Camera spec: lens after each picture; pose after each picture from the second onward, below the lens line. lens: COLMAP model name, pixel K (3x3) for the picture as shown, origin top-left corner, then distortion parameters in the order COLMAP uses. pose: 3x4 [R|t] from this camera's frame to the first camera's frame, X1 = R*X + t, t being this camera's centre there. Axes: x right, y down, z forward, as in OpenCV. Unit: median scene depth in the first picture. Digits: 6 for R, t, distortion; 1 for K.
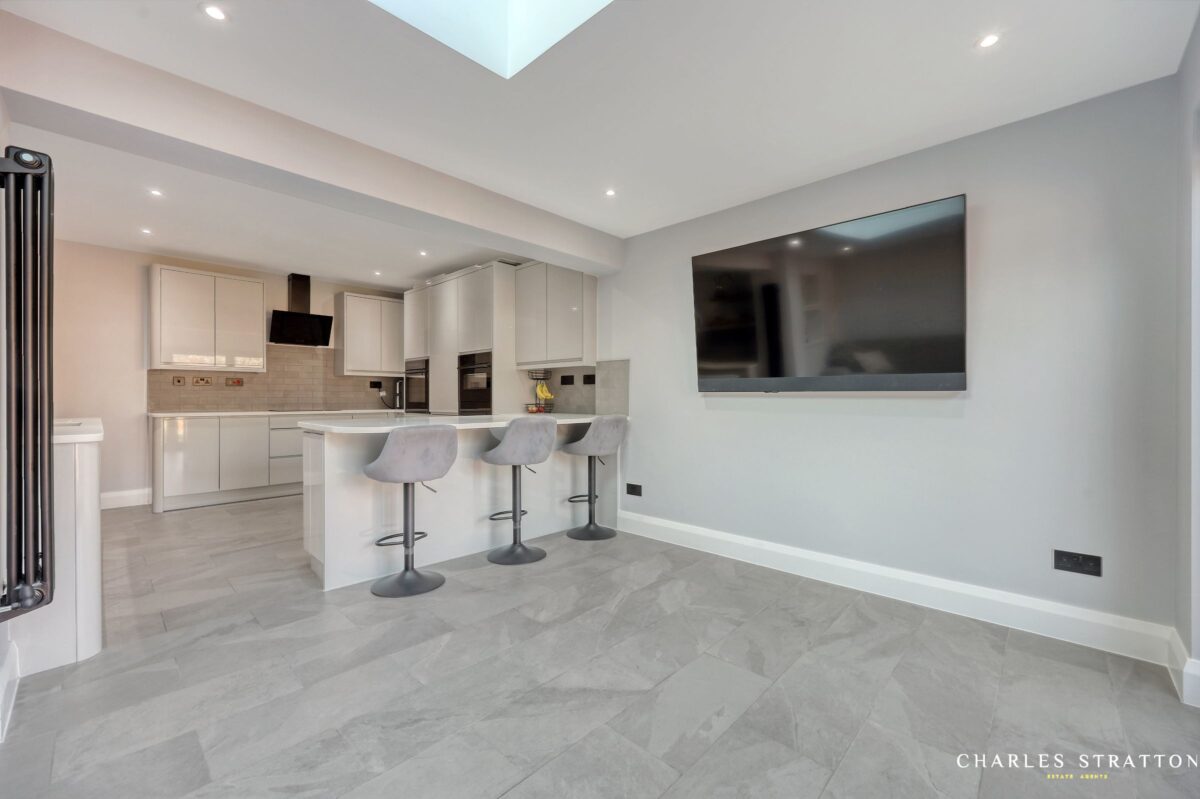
lens RADIAL K [[480.3, 0, 598.4], [0, 480.3, 397.7], [0, 0, 1]] dist [0.001589, 0.000125]
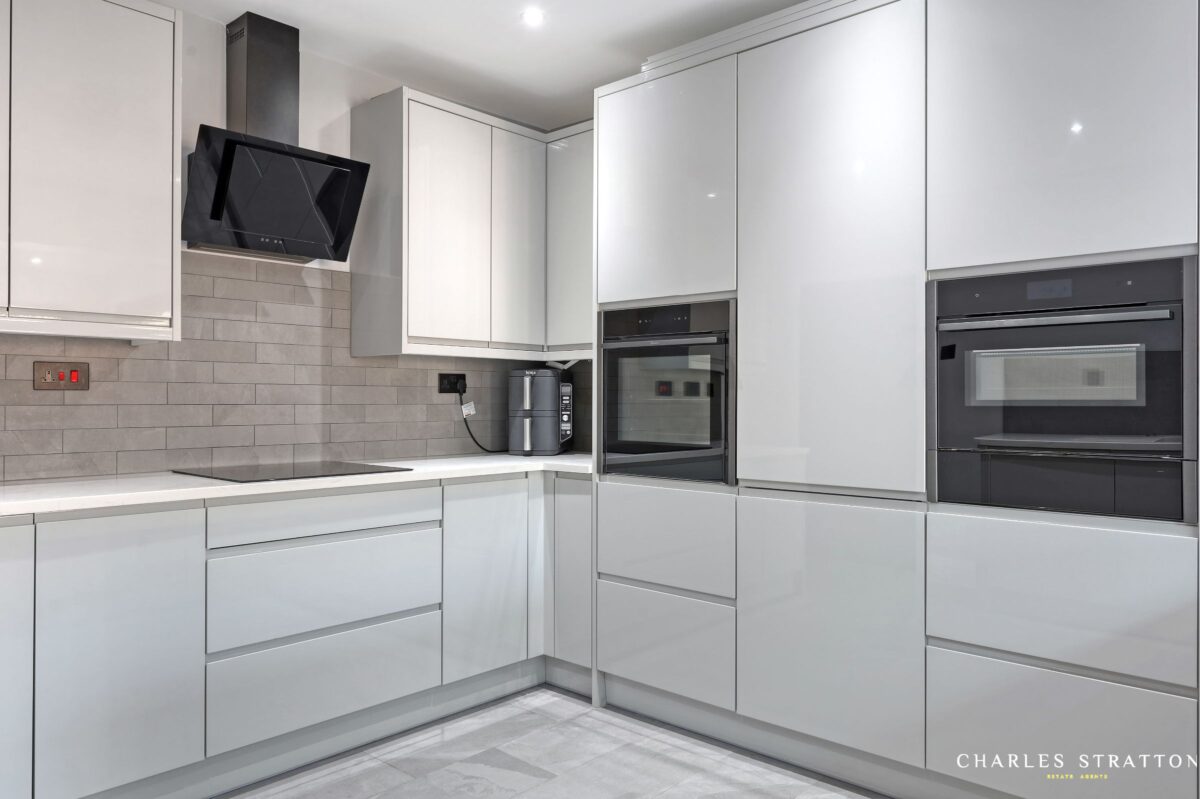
lens RADIAL K [[821.6, 0, 600.0], [0, 821.6, 399.5], [0, 0, 1]] dist [0.001459, -0.000317]
pose [[0.999686, 0.002281, 0.024957, -0.416597], [-0.002310, 0.999997, 0.001116, -0.018229], [-0.024955, -0.001173, 0.999688, 0.466384]]
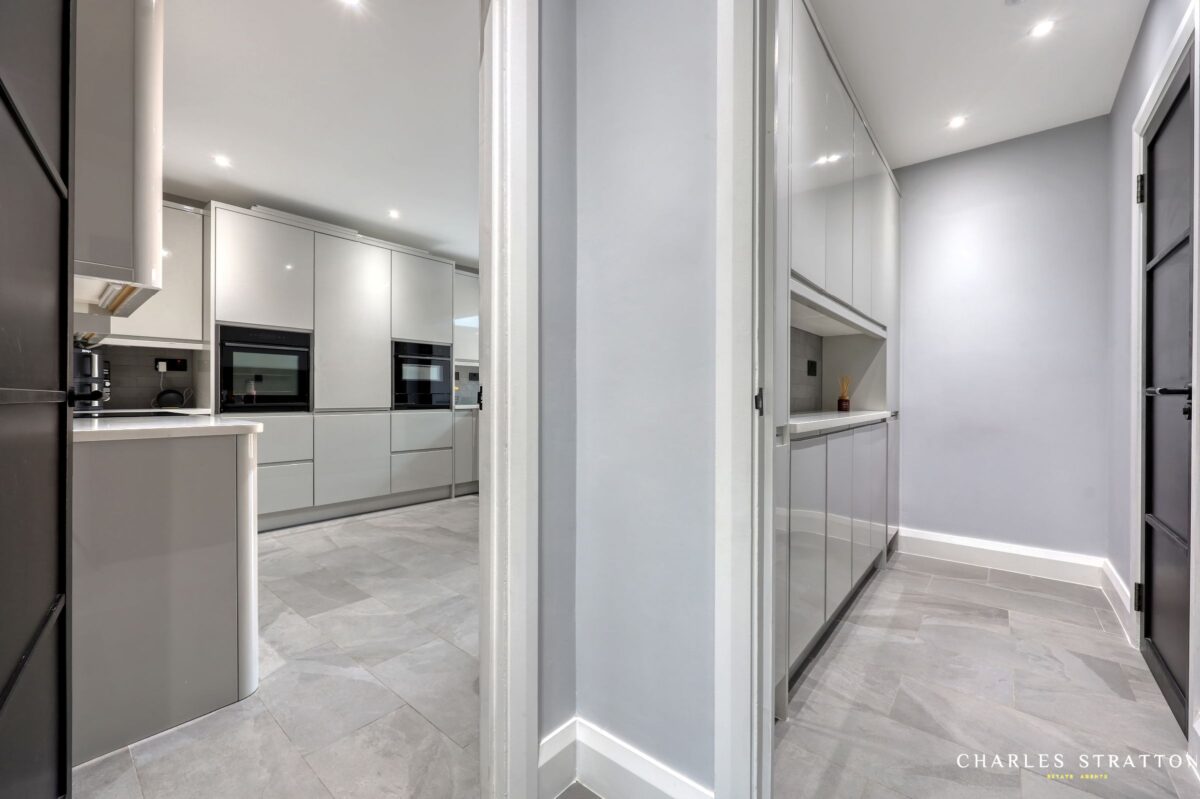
lens RADIAL K [[480.3, 0, 598.4], [0, 480.3, 397.7], [0, 0, 1]] dist [0.001589, 0.000125]
pose [[-0.062267, -0.002154, 0.998057, -1.010139], [-0.002436, 0.999995, 0.002006, 0.010017], [-0.998057, -0.002306, -0.062272, 0.586887]]
